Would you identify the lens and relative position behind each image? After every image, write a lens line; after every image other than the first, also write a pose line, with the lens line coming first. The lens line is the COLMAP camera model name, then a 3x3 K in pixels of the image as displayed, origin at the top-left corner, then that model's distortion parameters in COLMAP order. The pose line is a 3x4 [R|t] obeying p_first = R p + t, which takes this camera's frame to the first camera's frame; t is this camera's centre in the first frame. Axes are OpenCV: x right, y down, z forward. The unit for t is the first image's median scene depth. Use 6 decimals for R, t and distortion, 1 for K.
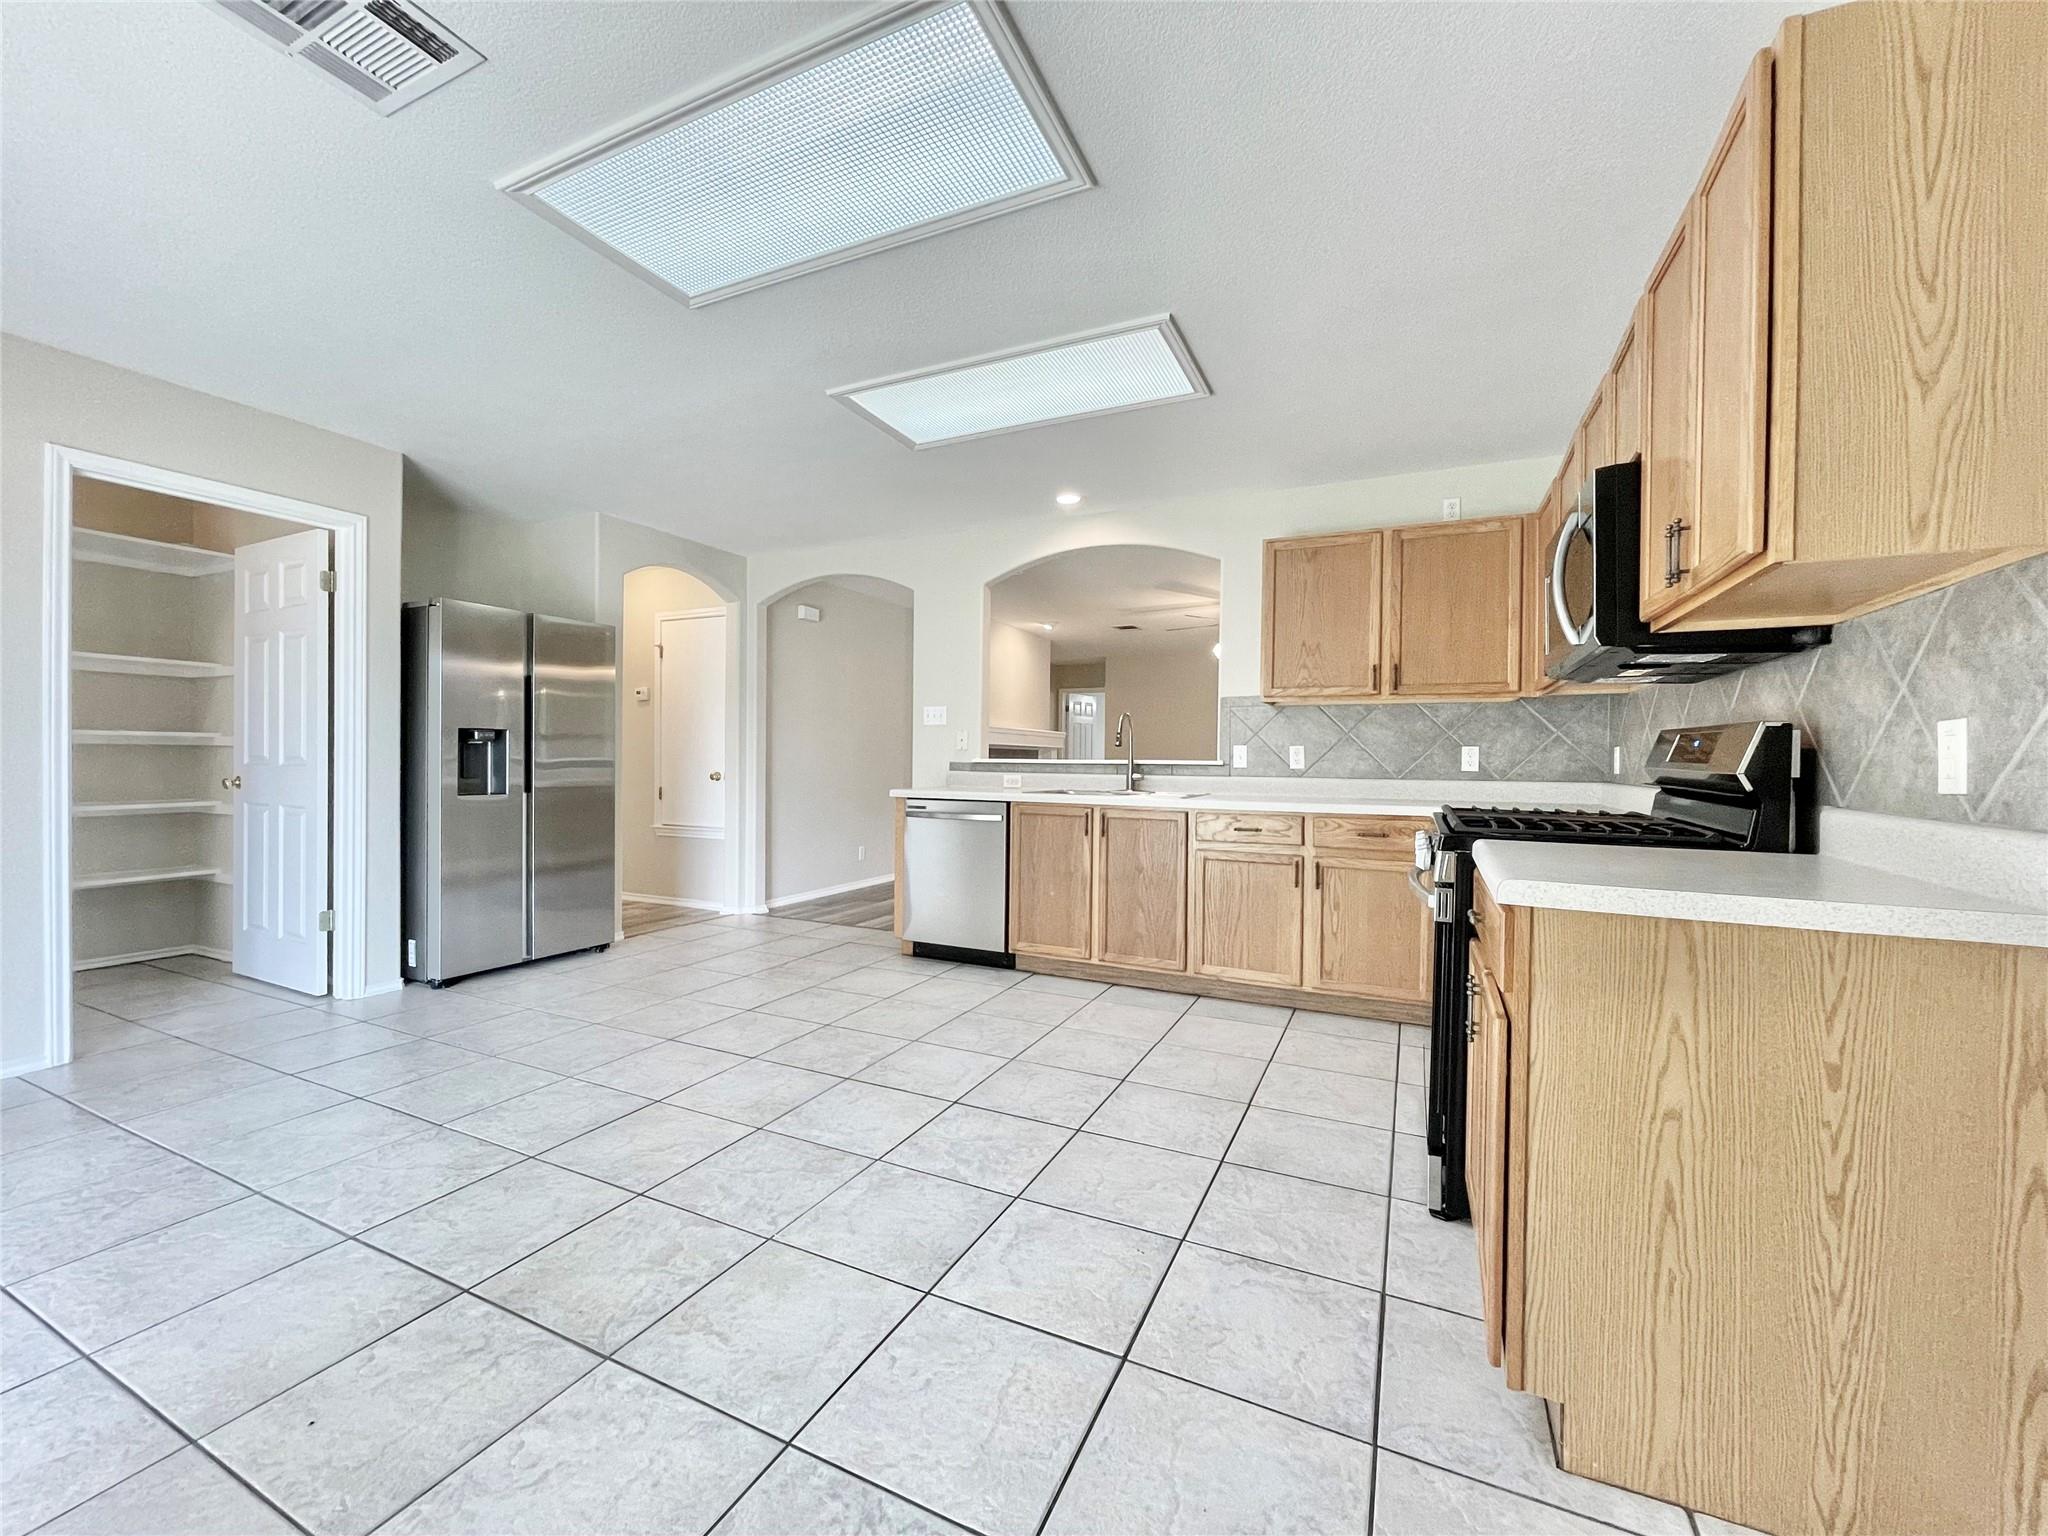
lens RADIAL K [[831.4, 0, 1014.0], [0, 831.4, 763.6], [0, 0, 1]] dist [-0.000297, 0.000018]
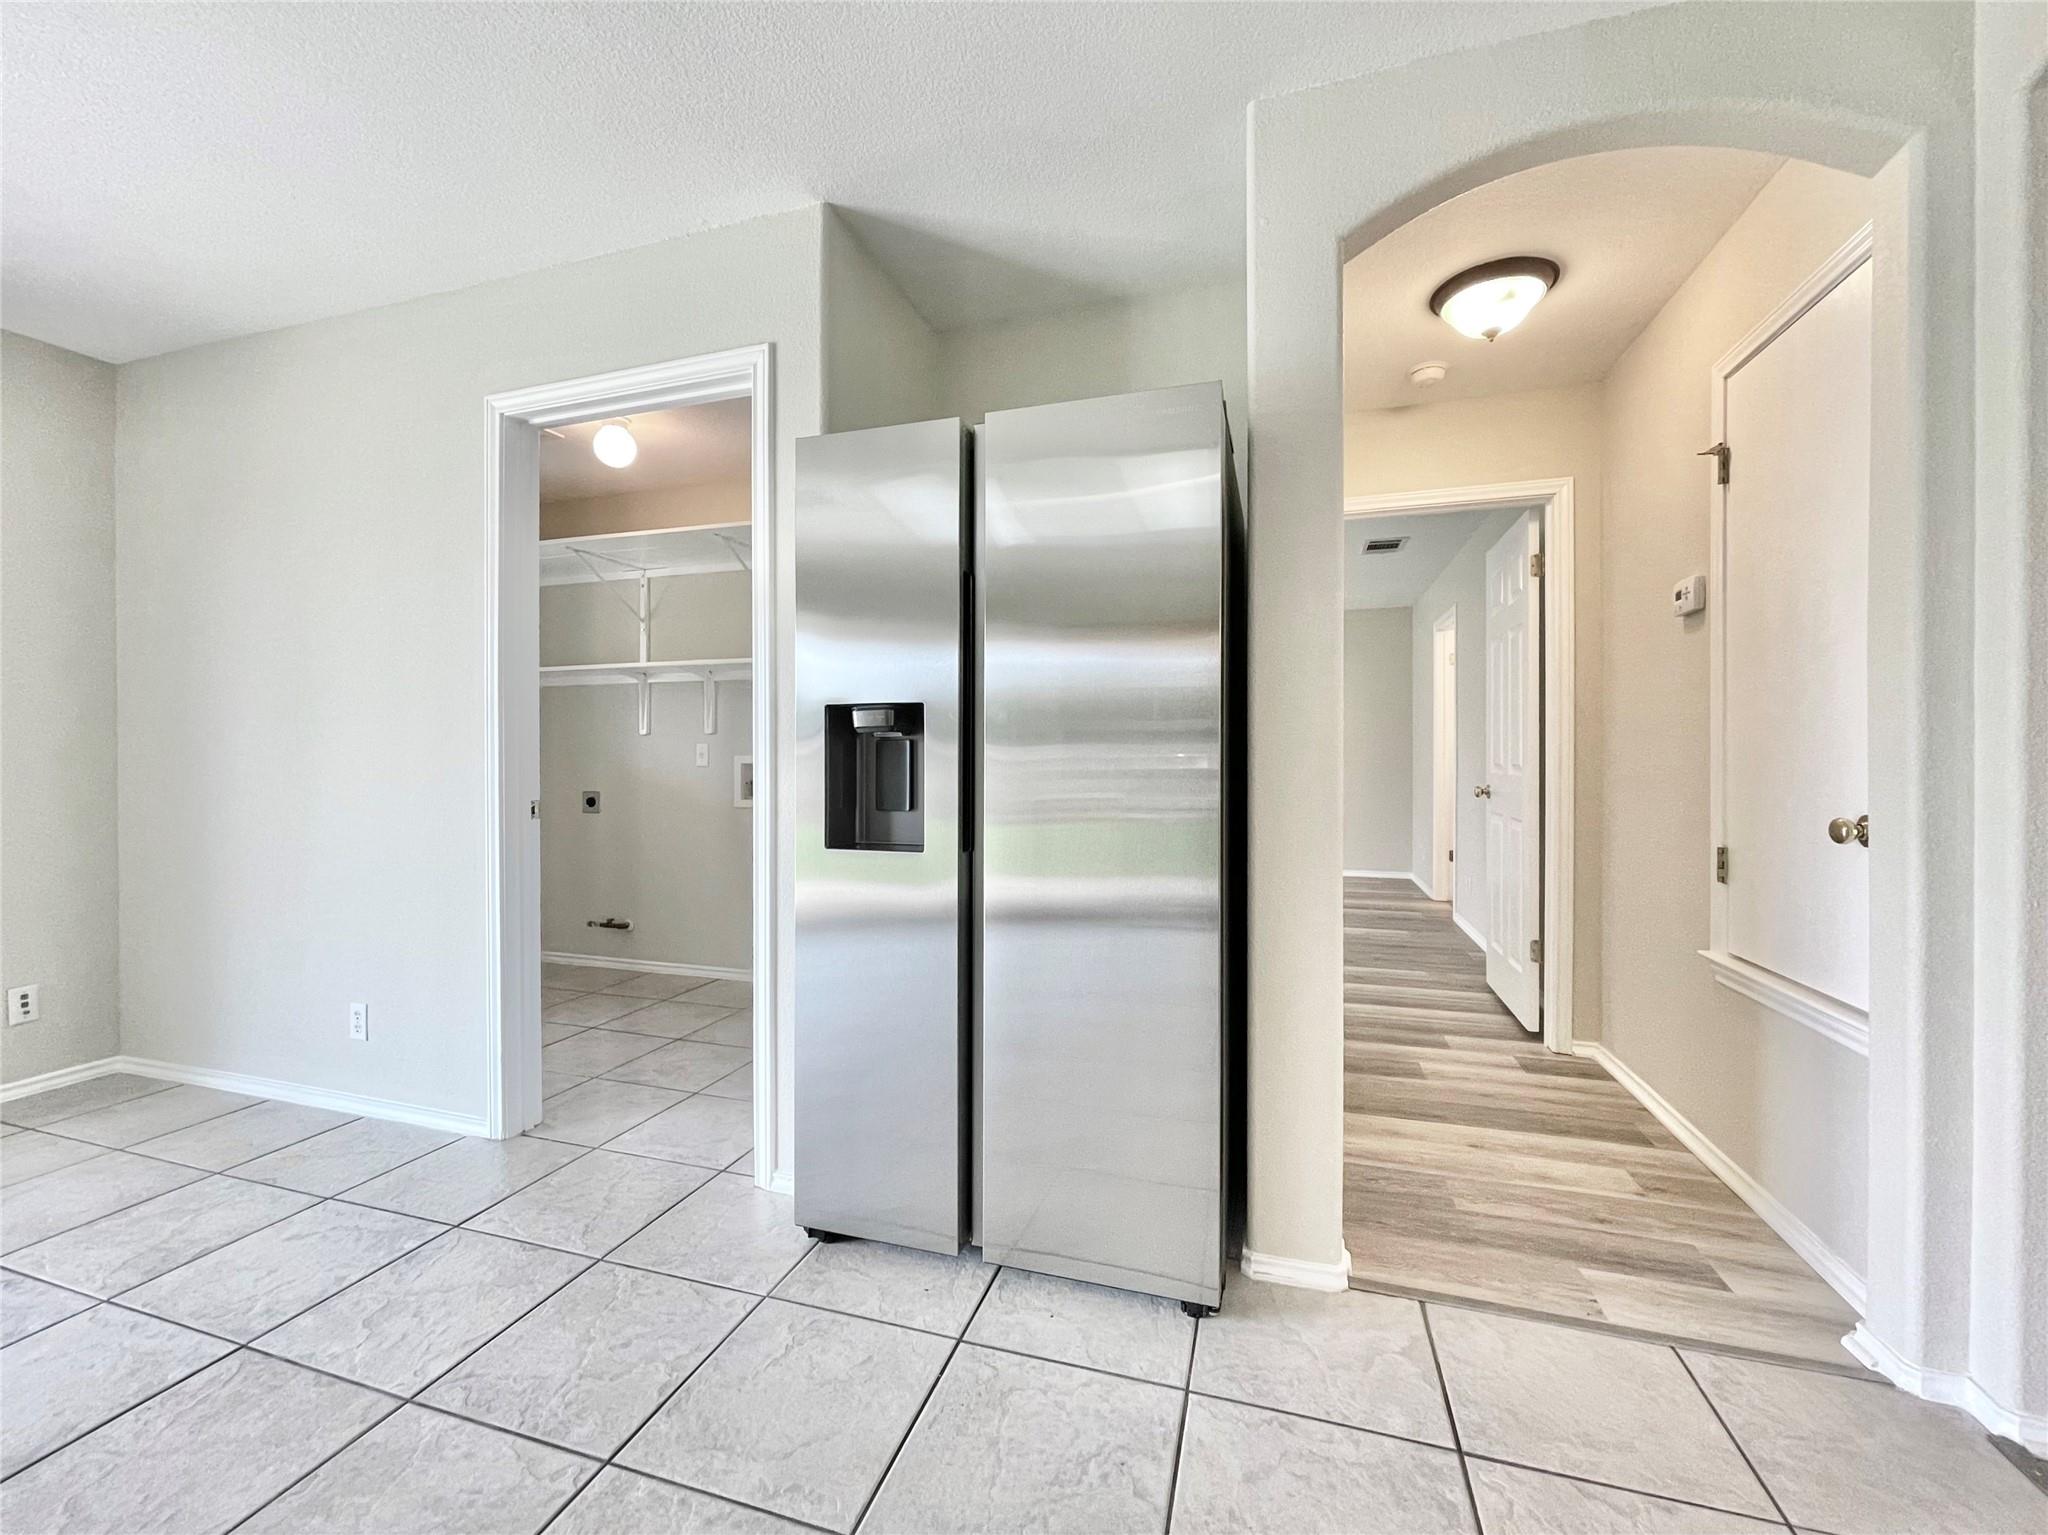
lens RADIAL K [[831.4, 0, 1014.0], [0, 831.4, 763.1], [0, 0, 1]] dist [-0.000297, 0.000018]
pose [[0.147544, -0.007180, -0.989029, -0.202395], [-0.001506, 0.999971, -0.007484, -0.005727], [0.989054, 0.002594, 0.147529, 1.133907]]
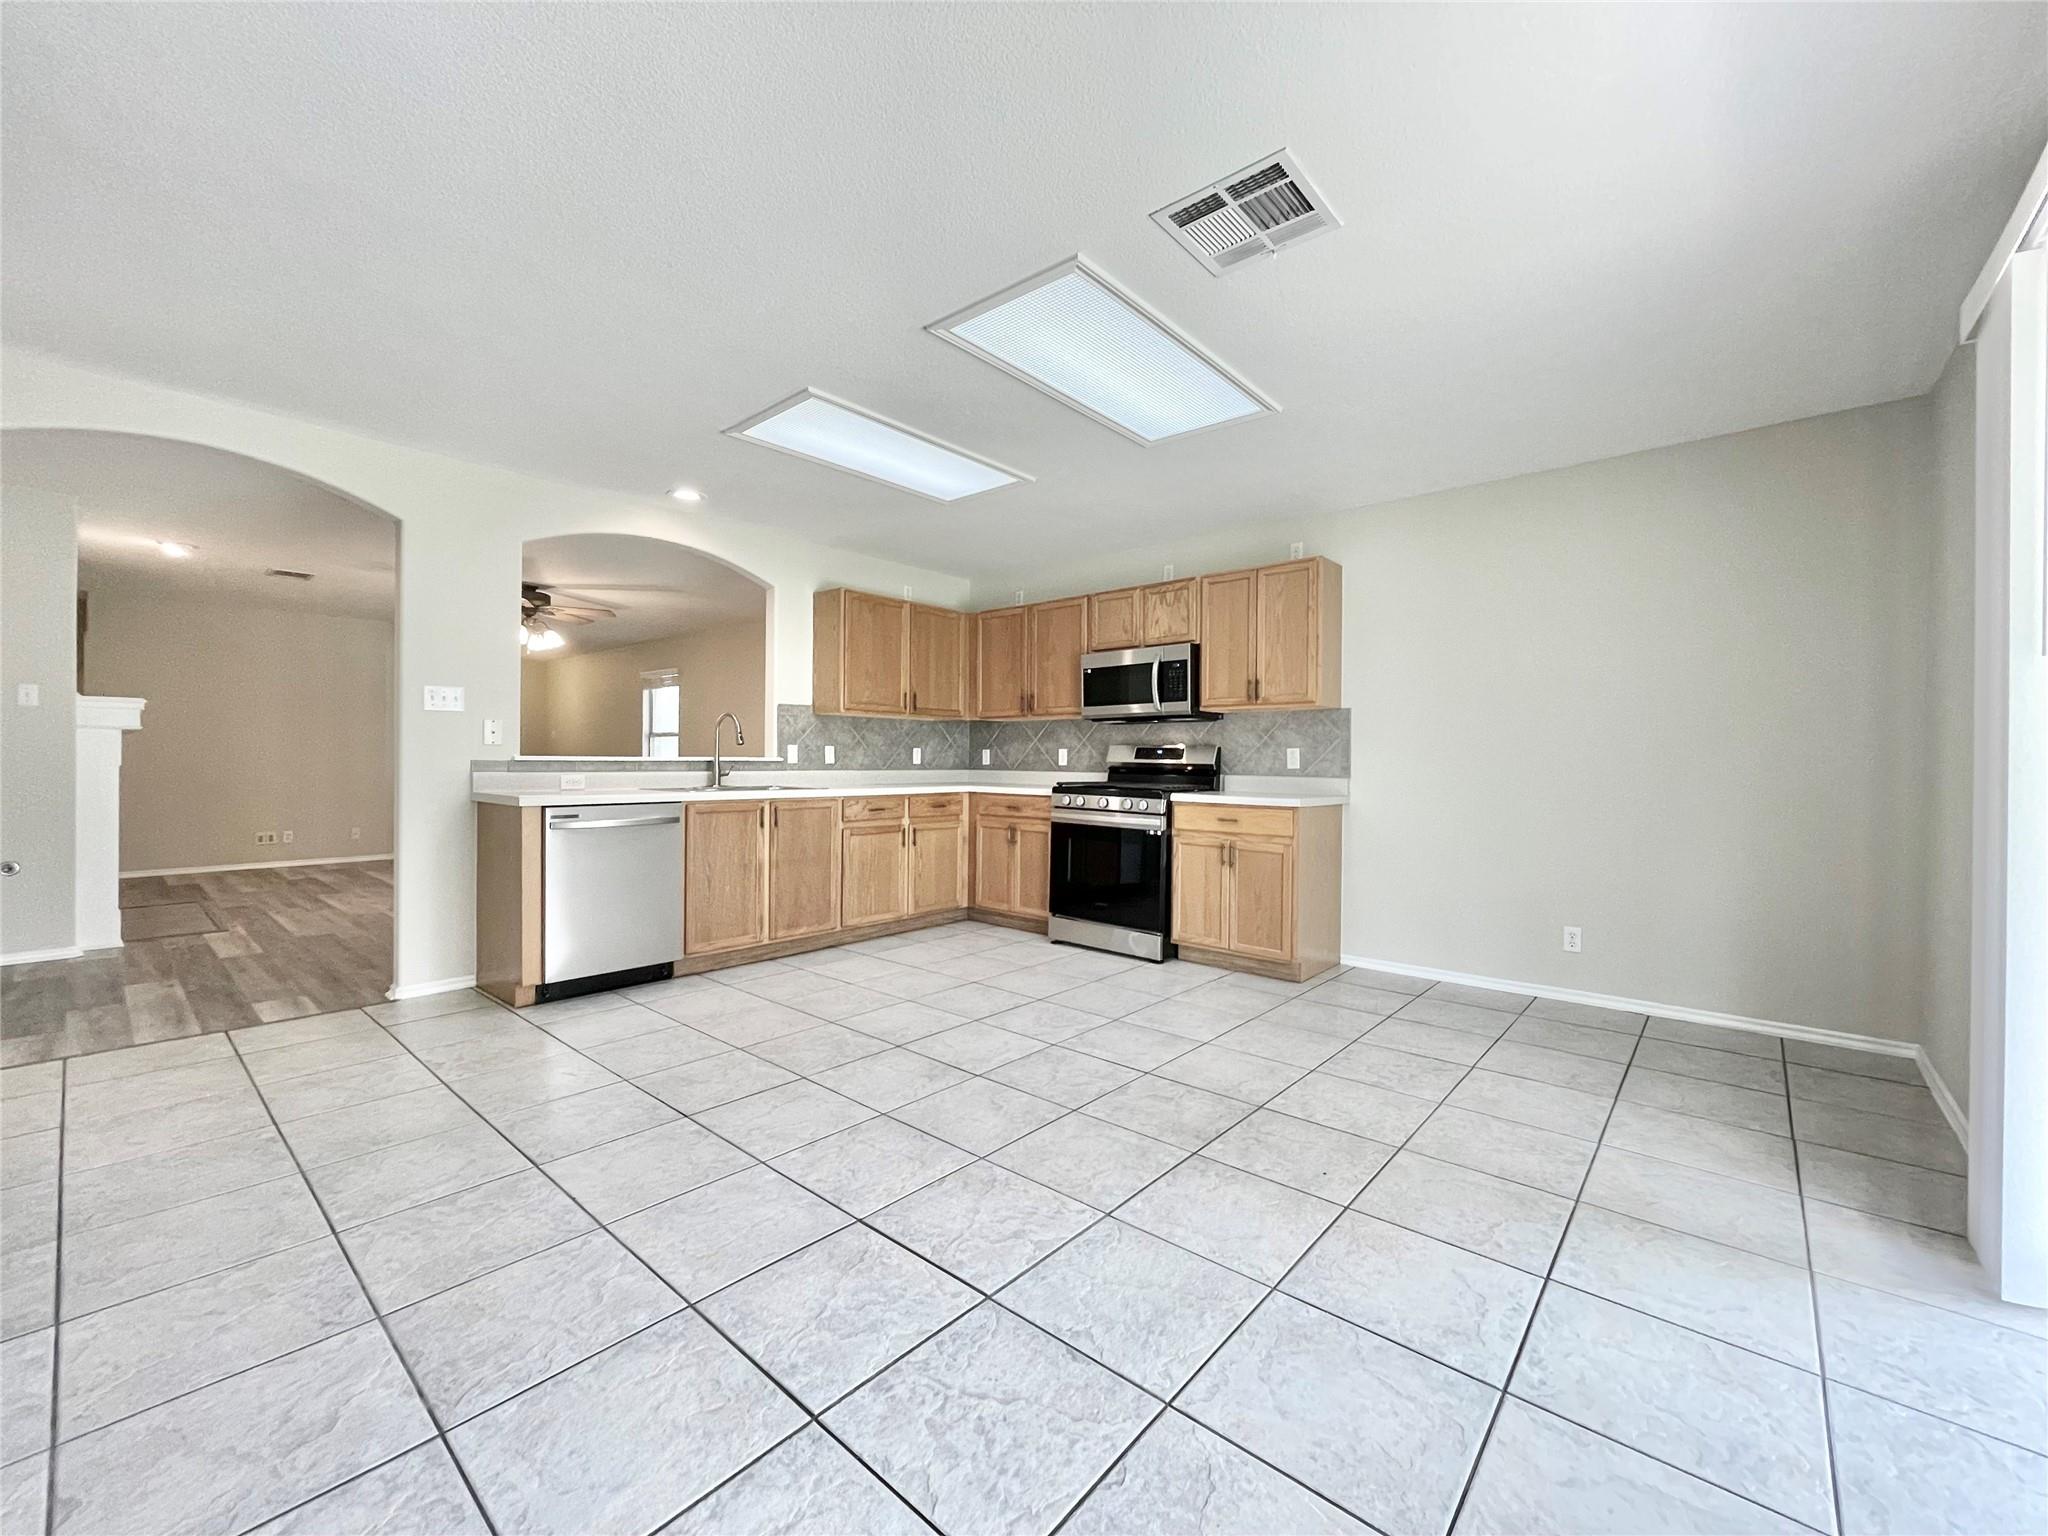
lens RADIAL K [[831.4, 0, 1014.0], [0, 831.4, 763.6], [0, 0, 1]] dist [-0.000297, 0.000018]
pose [[0.265286, -0.012797, 0.964085, -0.994908], [0.001023, 0.999915, 0.012991, -0.012553], [-0.964169, -0.002460, 0.265276, 0.448254]]
